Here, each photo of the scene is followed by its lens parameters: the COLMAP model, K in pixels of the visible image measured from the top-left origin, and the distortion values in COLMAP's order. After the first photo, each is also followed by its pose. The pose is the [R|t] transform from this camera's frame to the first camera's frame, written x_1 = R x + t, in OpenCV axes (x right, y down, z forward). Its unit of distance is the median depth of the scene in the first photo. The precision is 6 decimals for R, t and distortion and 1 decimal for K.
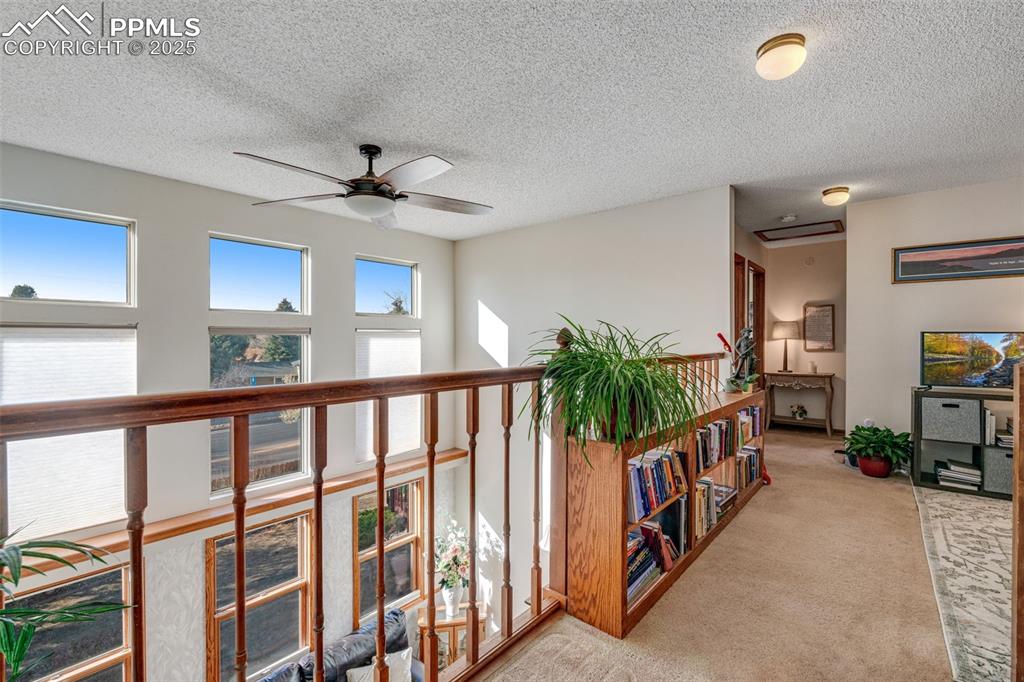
lens RADIAL K [[447.0, 0, 512.0], [0, 447.0, 341.0], [0, 0, 1]] dist [0.000342, -0.000047]
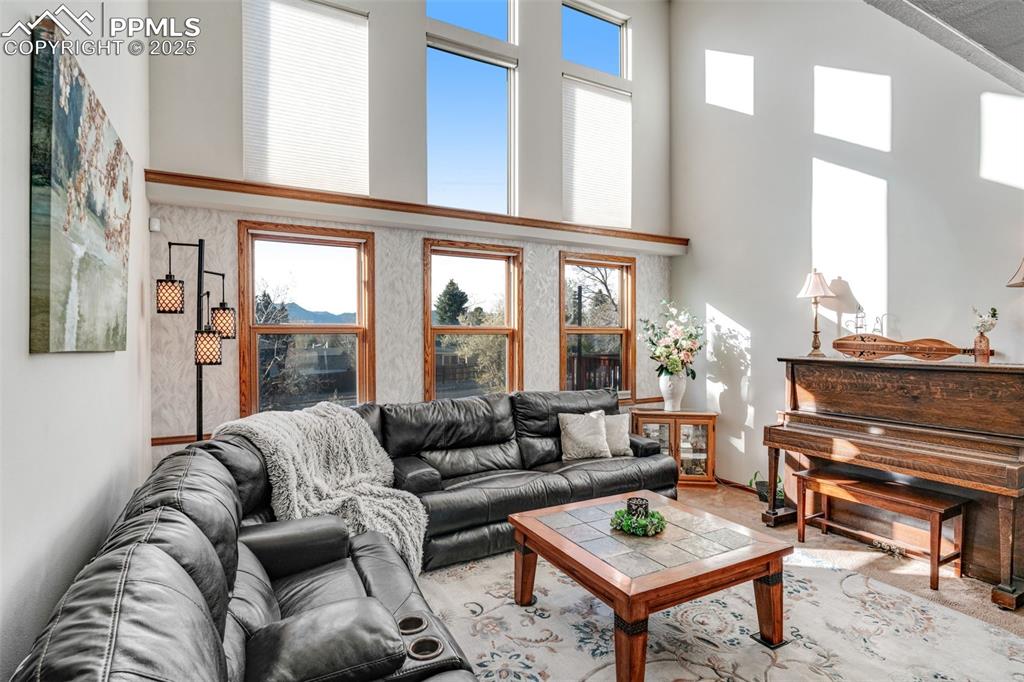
lens RADIAL K [[447.0, 0, 512.0], [0, 447.0, 341.0], [0, 0, 1]] dist [0.000342, -0.000047]
pose [[0.922633, 0.001160, -0.385677, -0.084579], [0.000031, 0.999995, 0.003082, 0.460051], [0.385679, -0.002855, 0.922629, 0.111885]]
